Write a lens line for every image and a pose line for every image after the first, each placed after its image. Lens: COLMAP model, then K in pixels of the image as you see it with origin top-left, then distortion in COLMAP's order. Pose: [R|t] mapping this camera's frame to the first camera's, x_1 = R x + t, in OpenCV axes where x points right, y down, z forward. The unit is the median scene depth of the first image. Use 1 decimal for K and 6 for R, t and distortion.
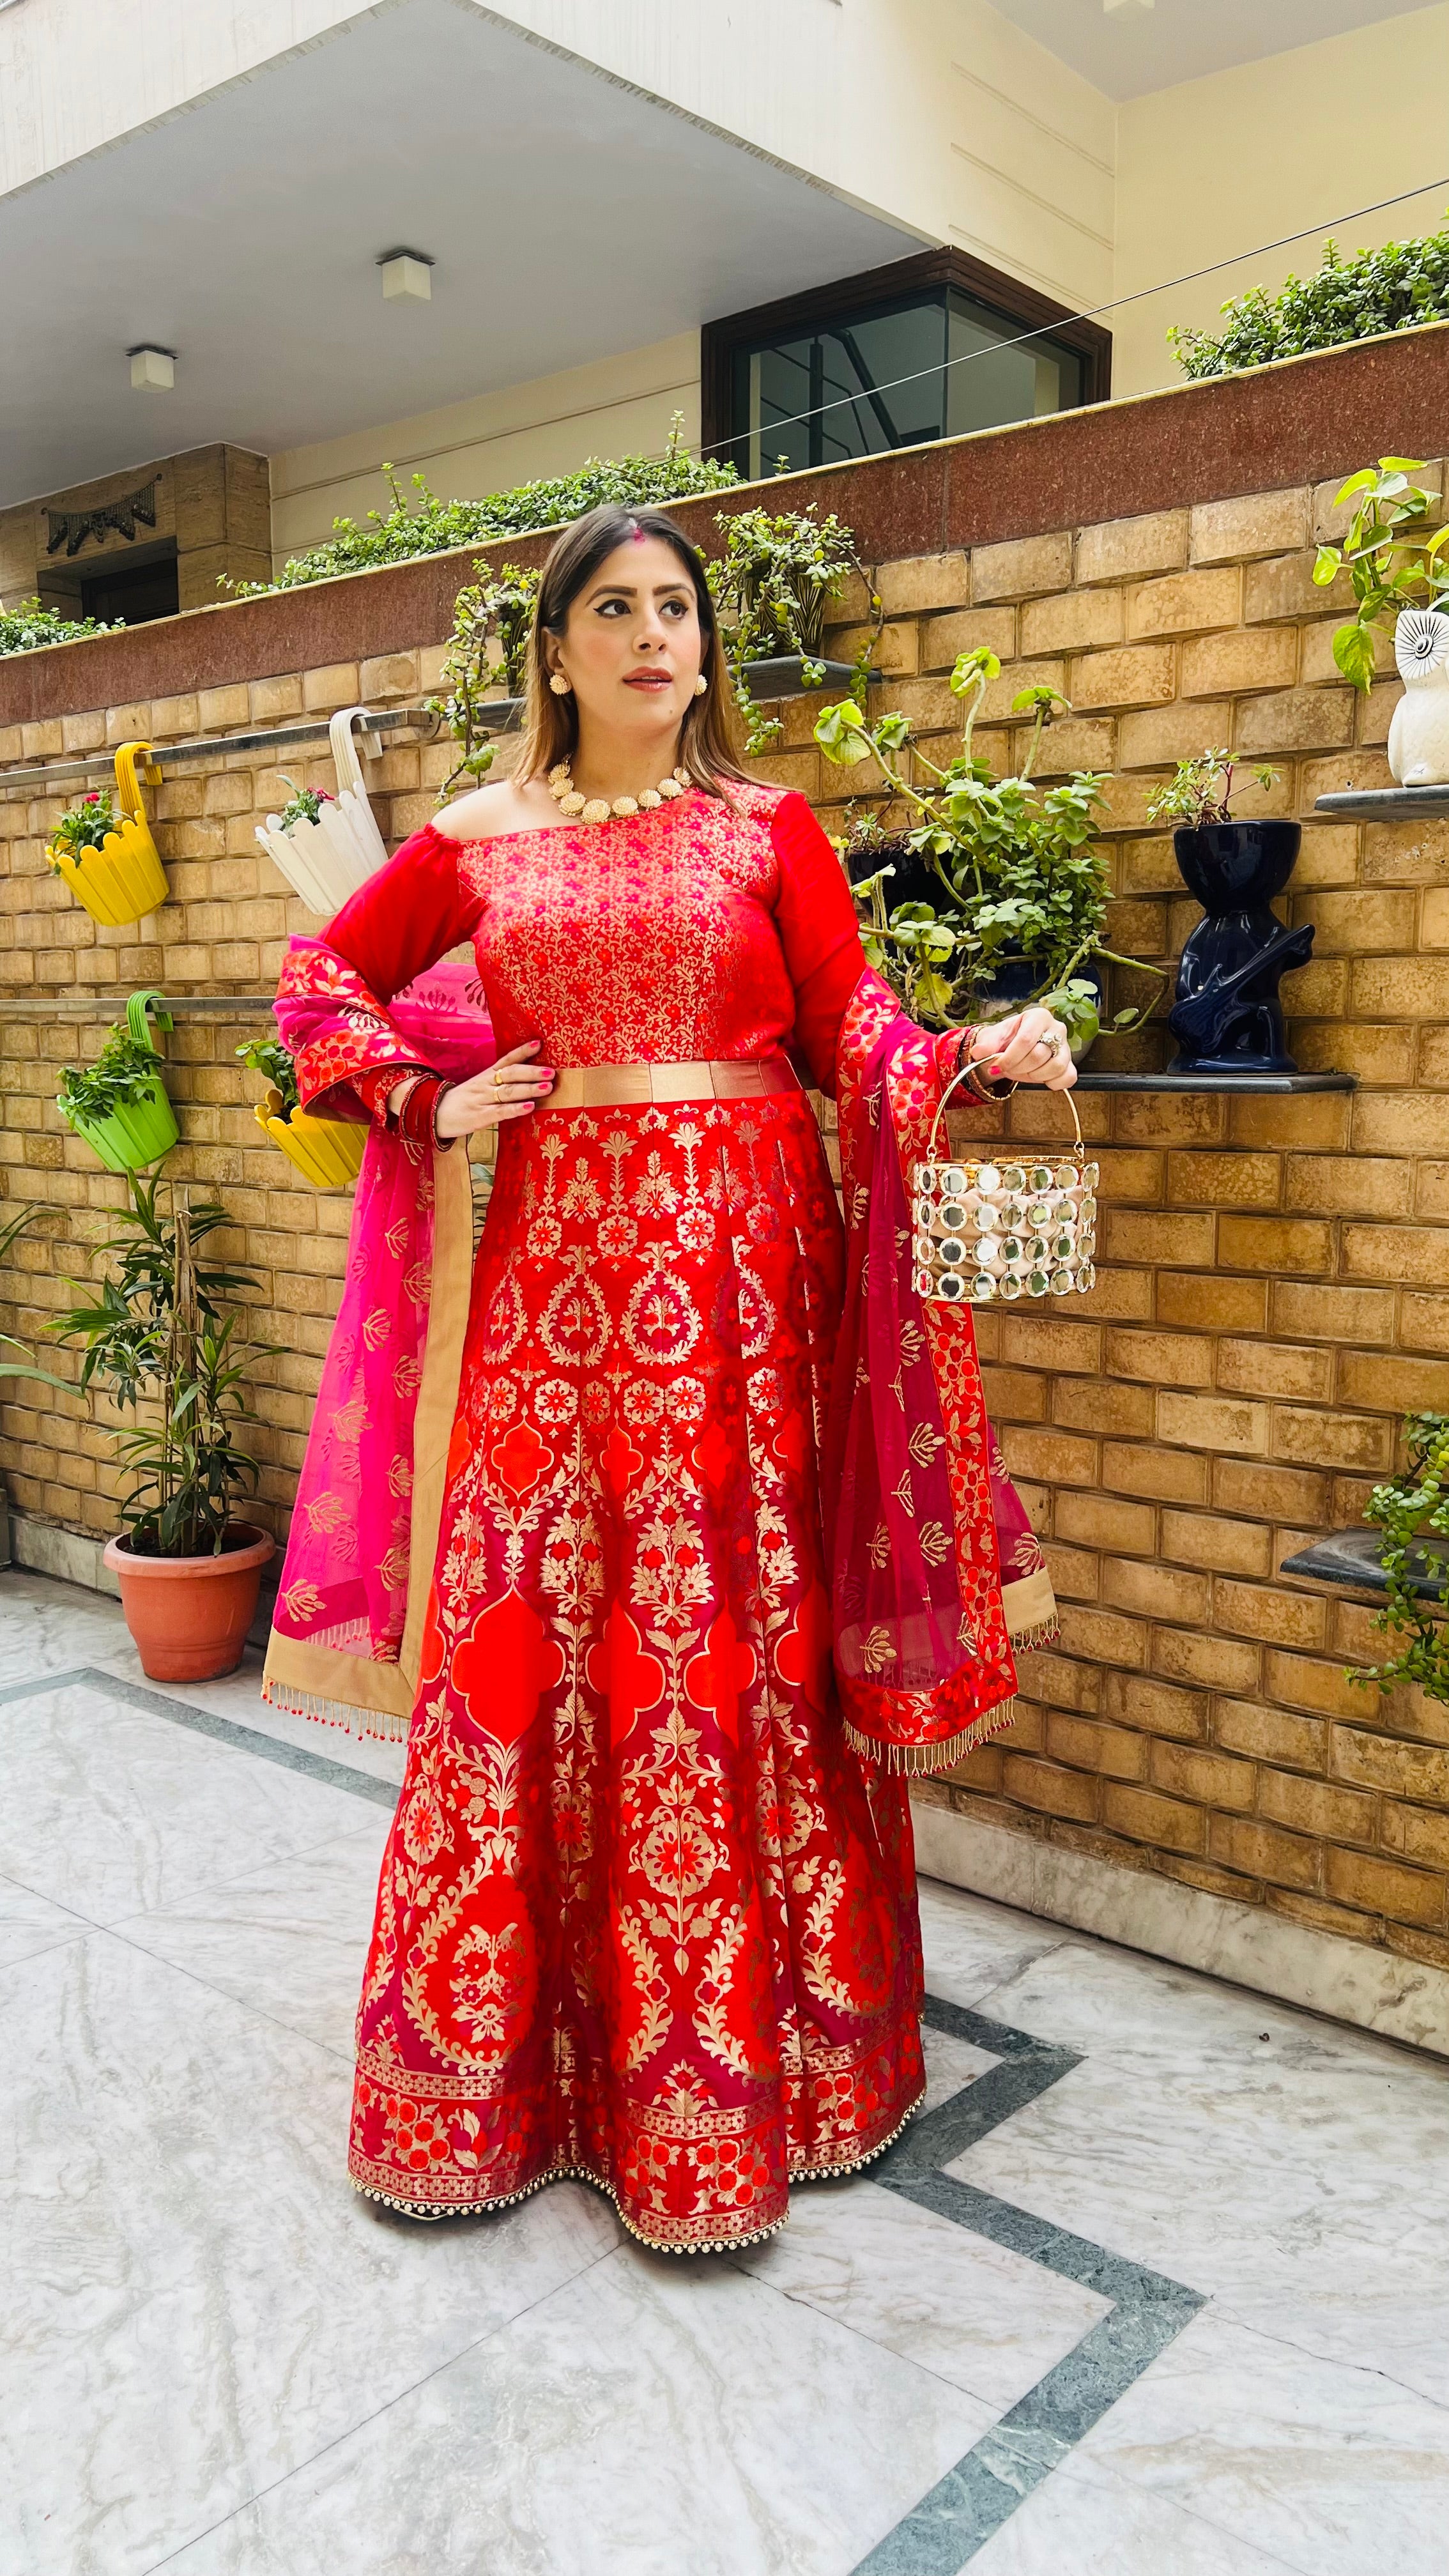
lens RADIAL K [[1960.6, 0, 710.0], [0, 1960.6, 1300.5], [0, 0, 1]] dist [0.038368, -0.049759]
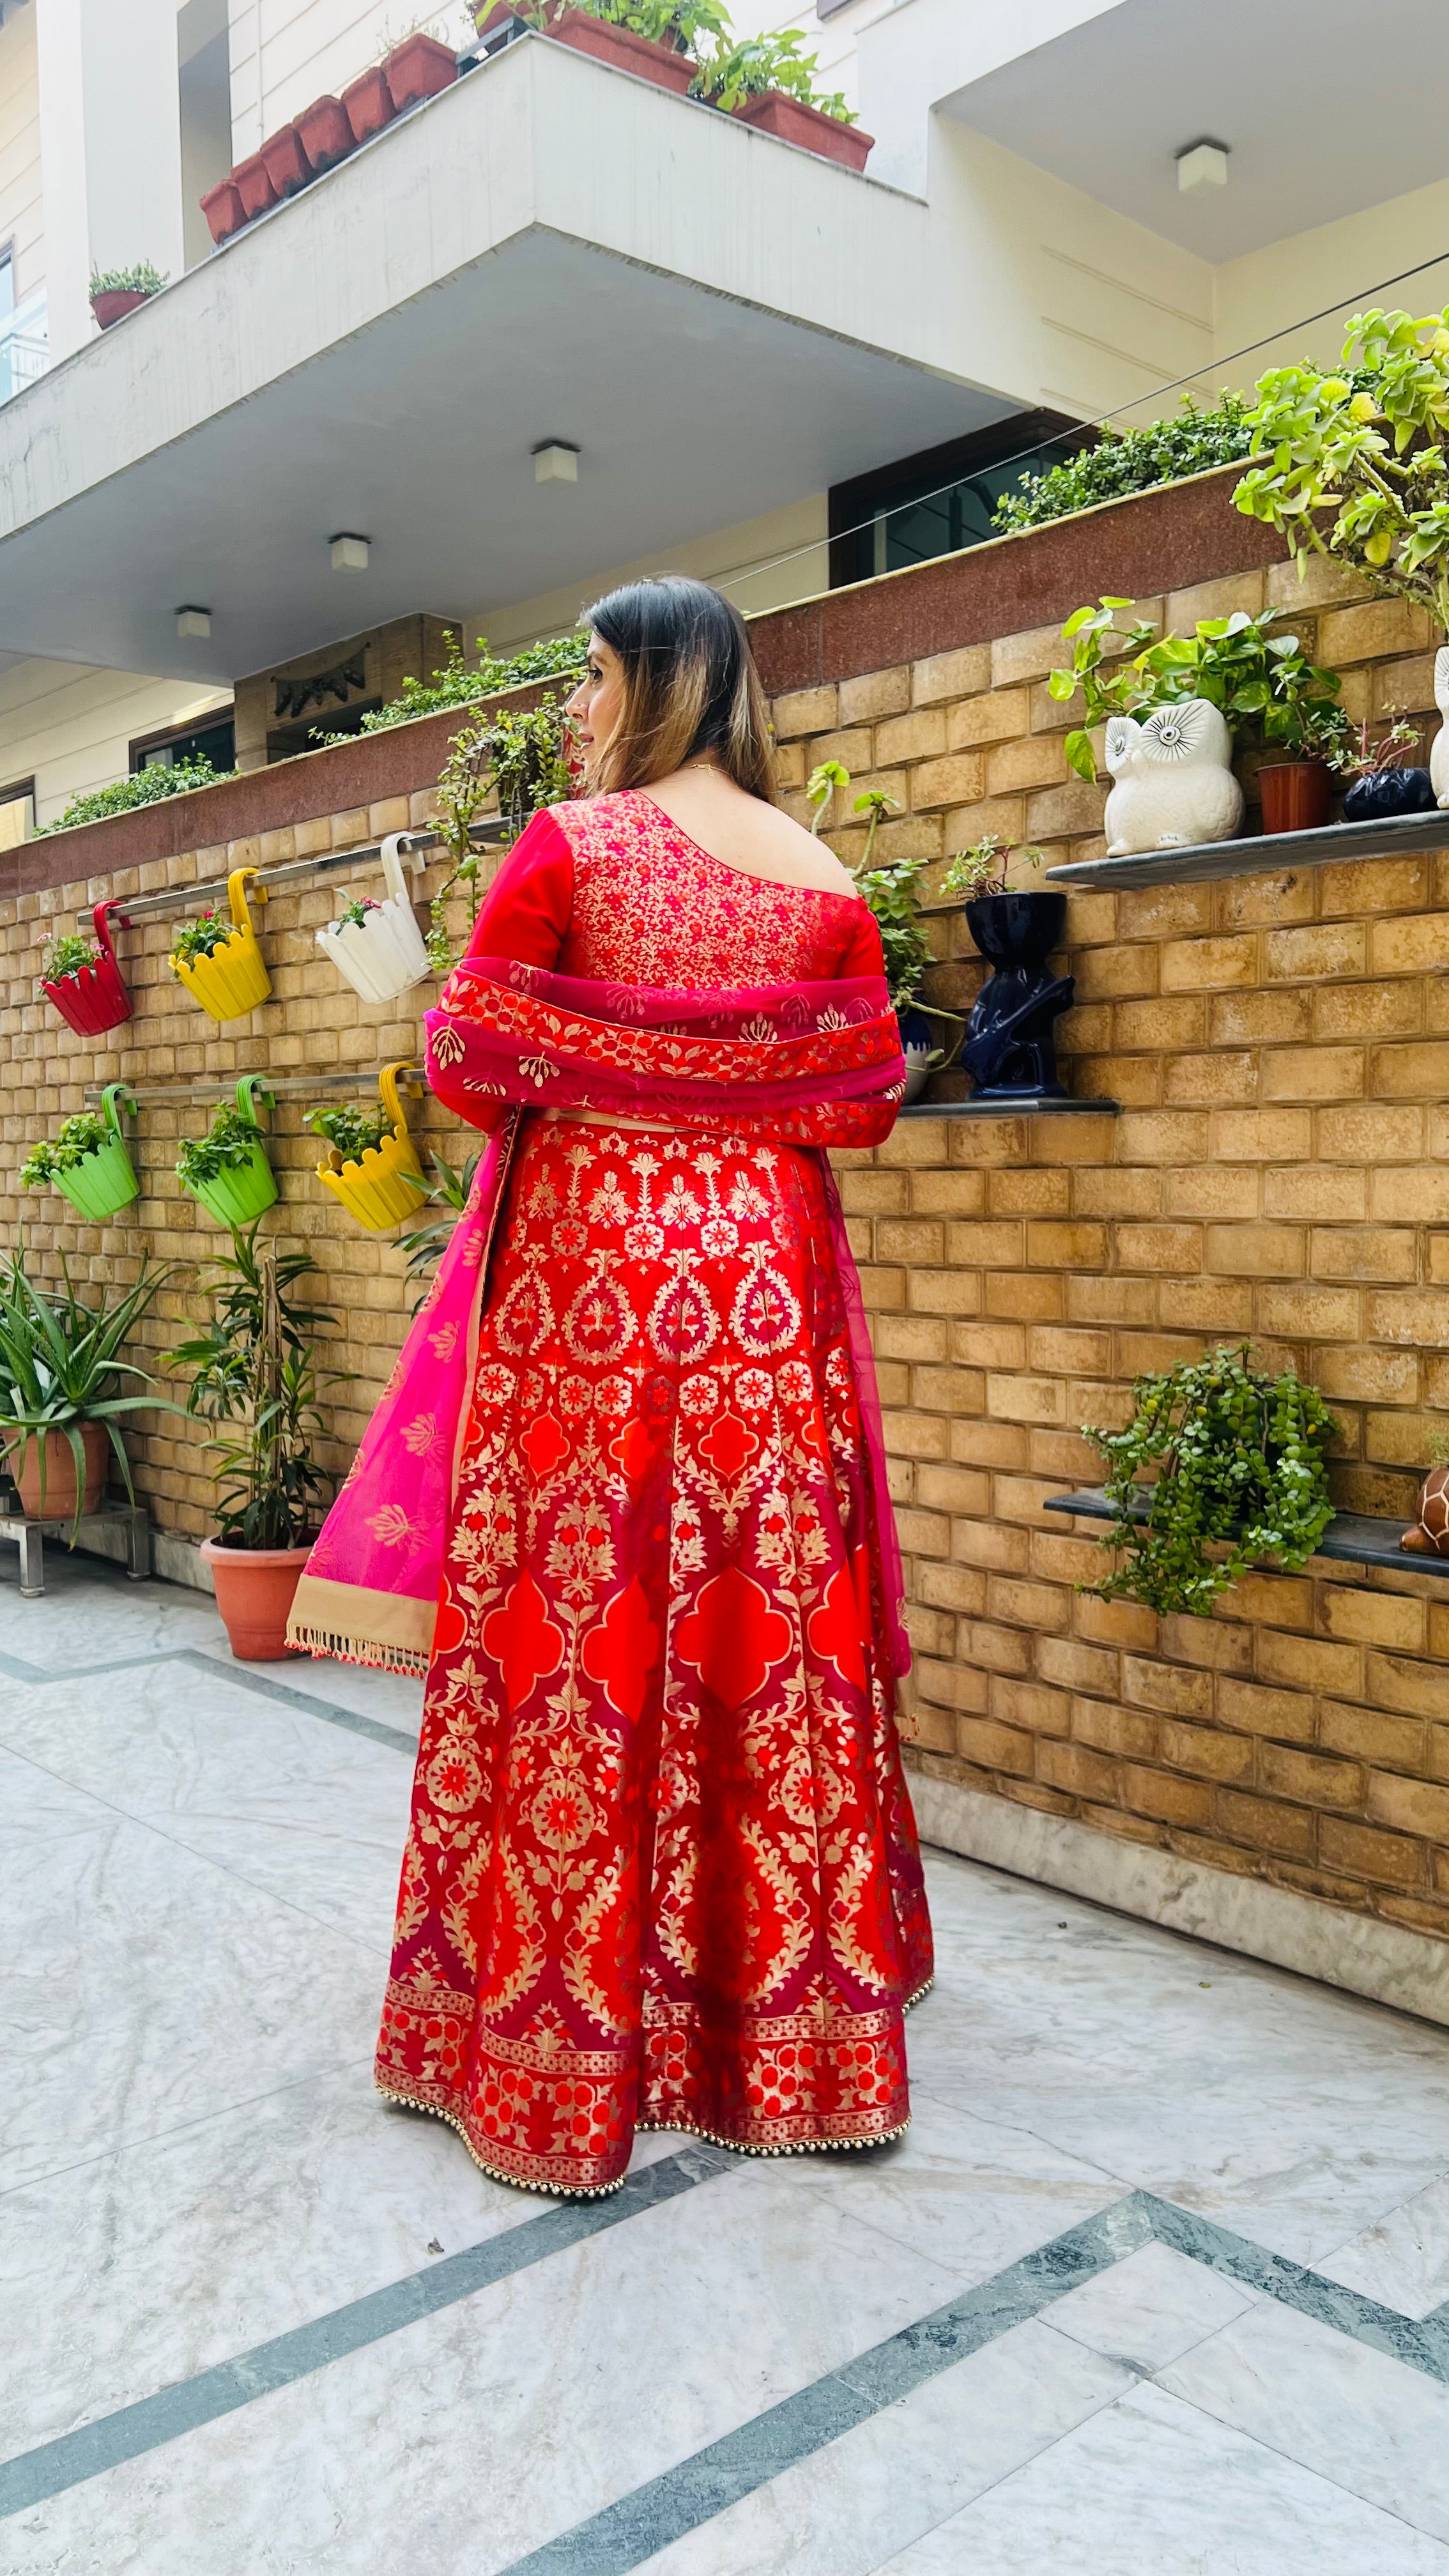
lens RADIAL K [[1960.6, 0, 719.7], [0, 1960.6, 1299.0], [0, 0, 1]] dist [0.038368, -0.049759]
pose [[0.991279, -0.002096, -0.131760, 0.216525], [-0.006410, 0.997923, -0.064094, 0.075129], [0.131620, 0.064380, 0.989207, -0.182885]]
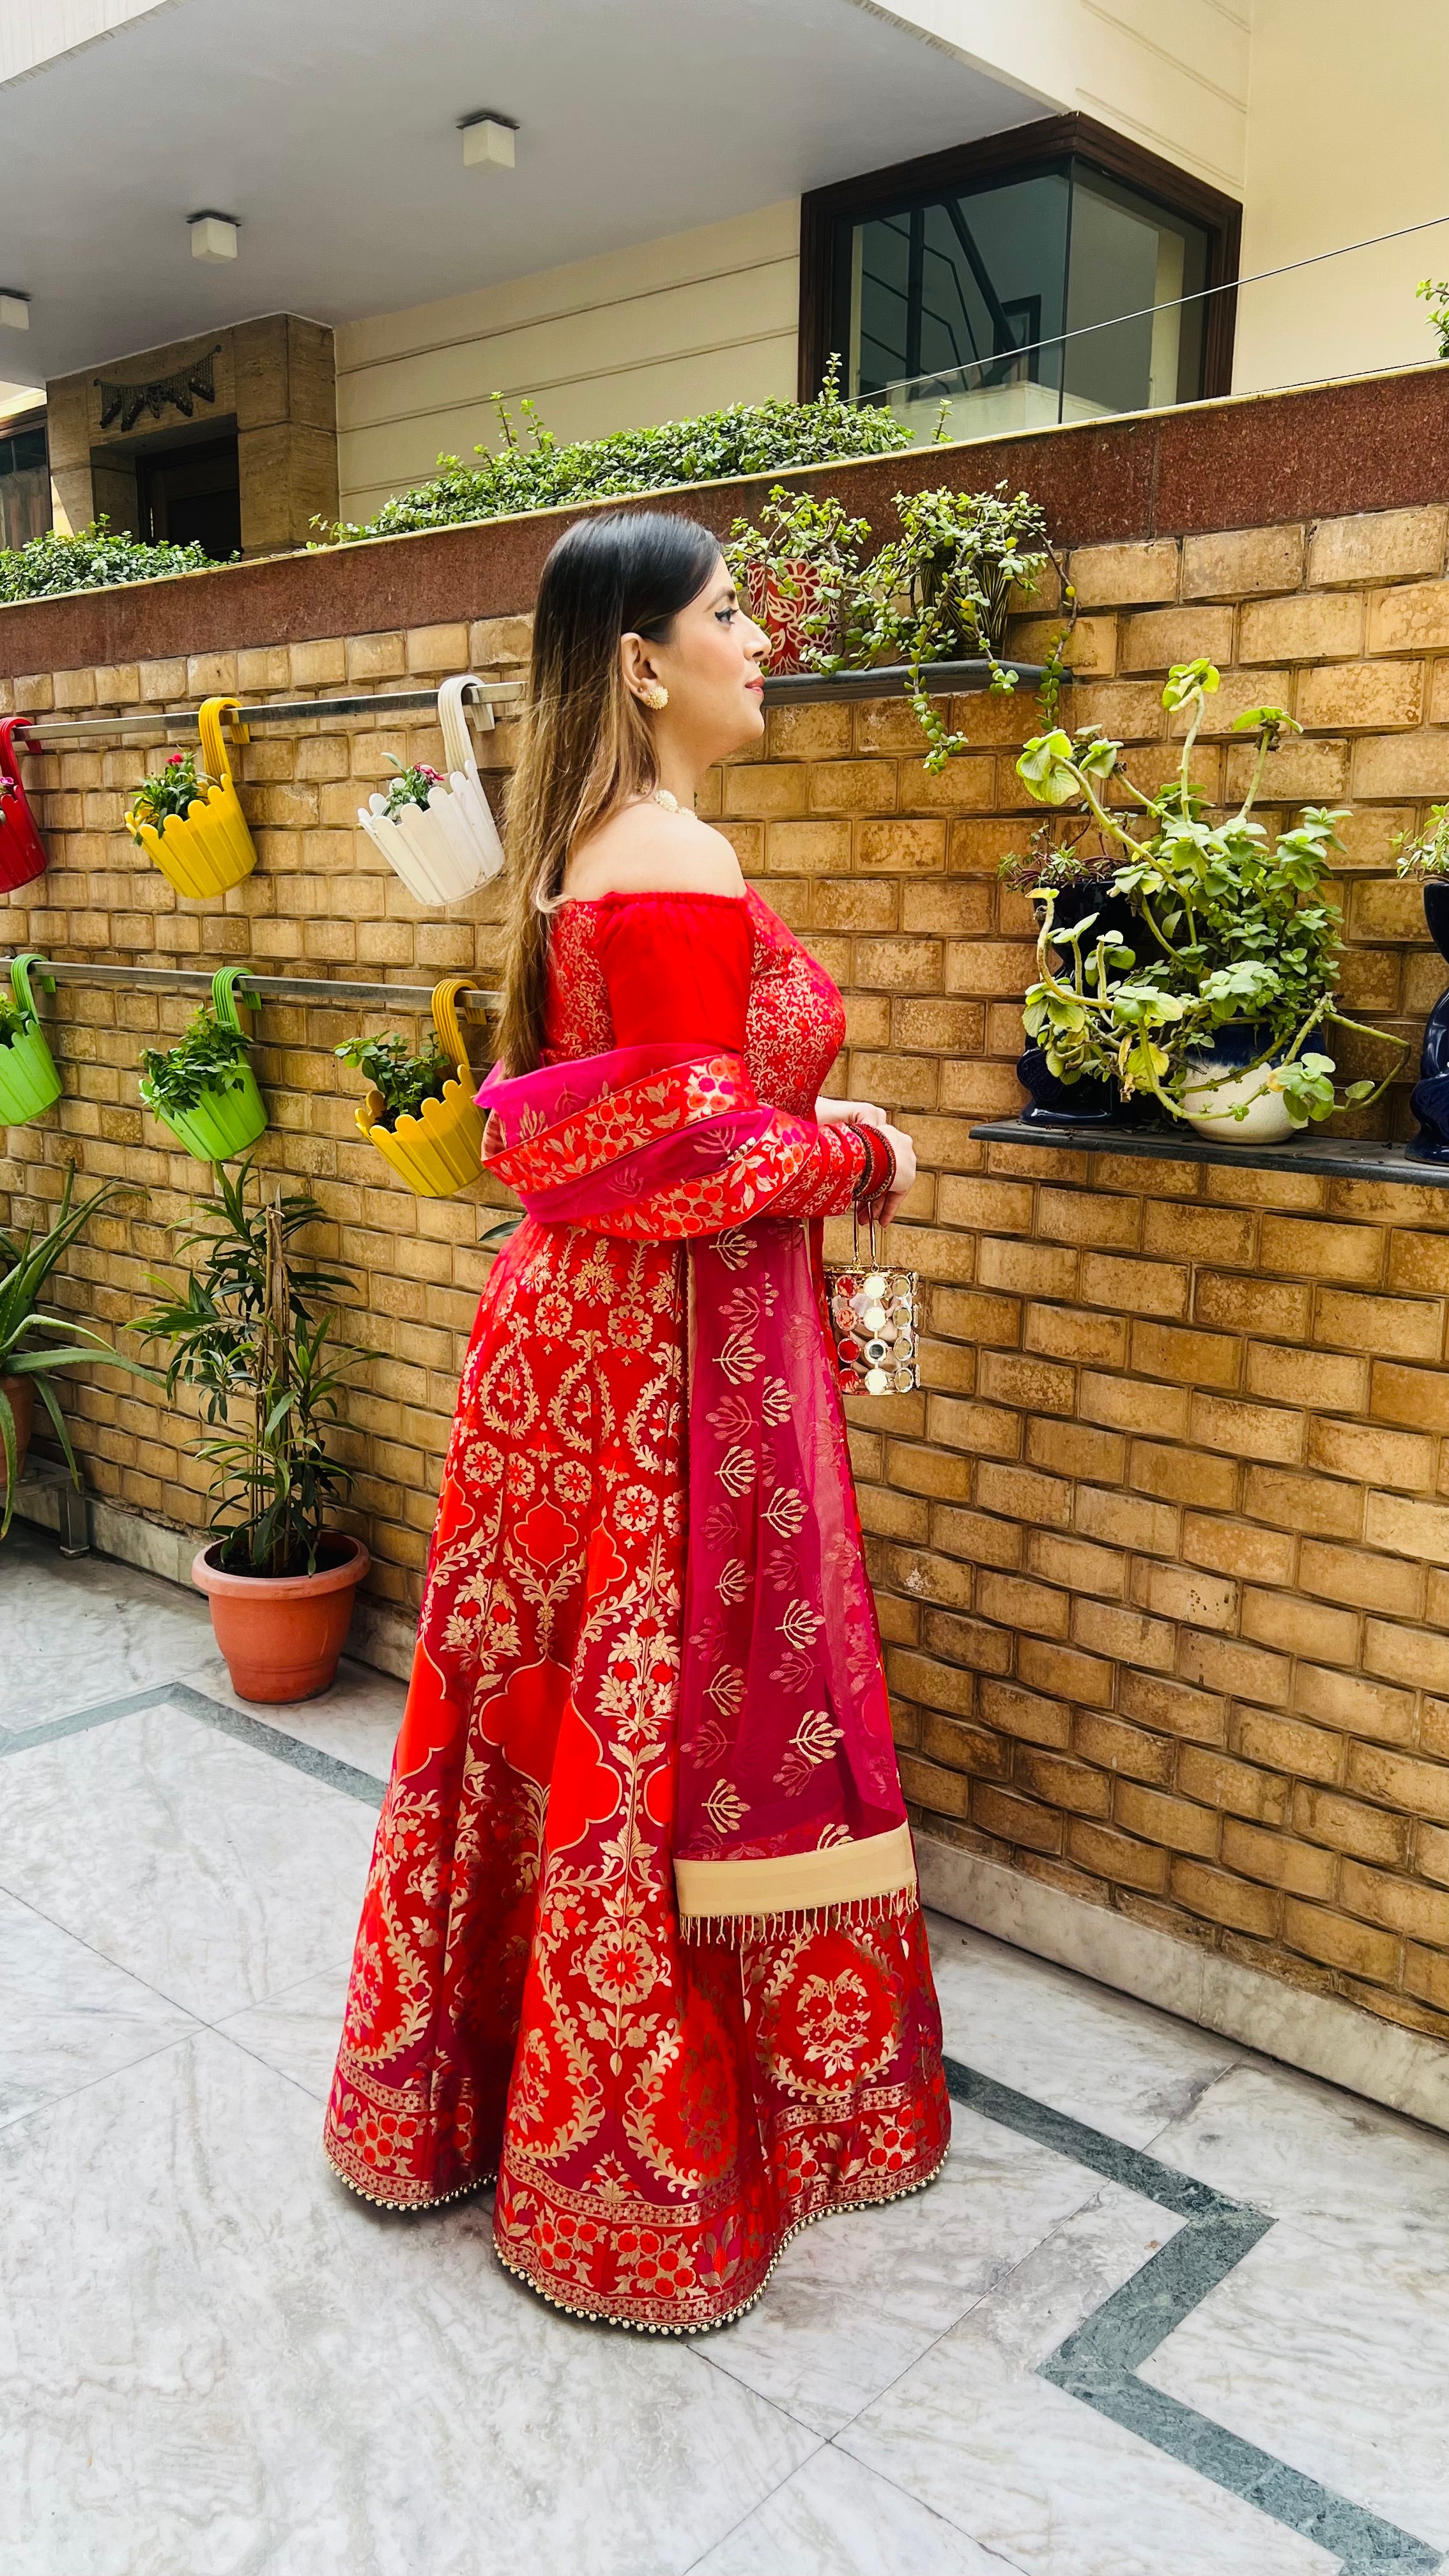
lens RADIAL K [[1960.6, 0, 719.4], [0, 1960.6, 1297.8], [0, 0, 1]] dist [0.038368, -0.049759]
pose [[0.999768, 0.014265, -0.016114, -0.055899], [-0.013160, 0.997687, 0.066694, -0.096358], [0.017028, -0.066467, 0.997643, 0.090967]]
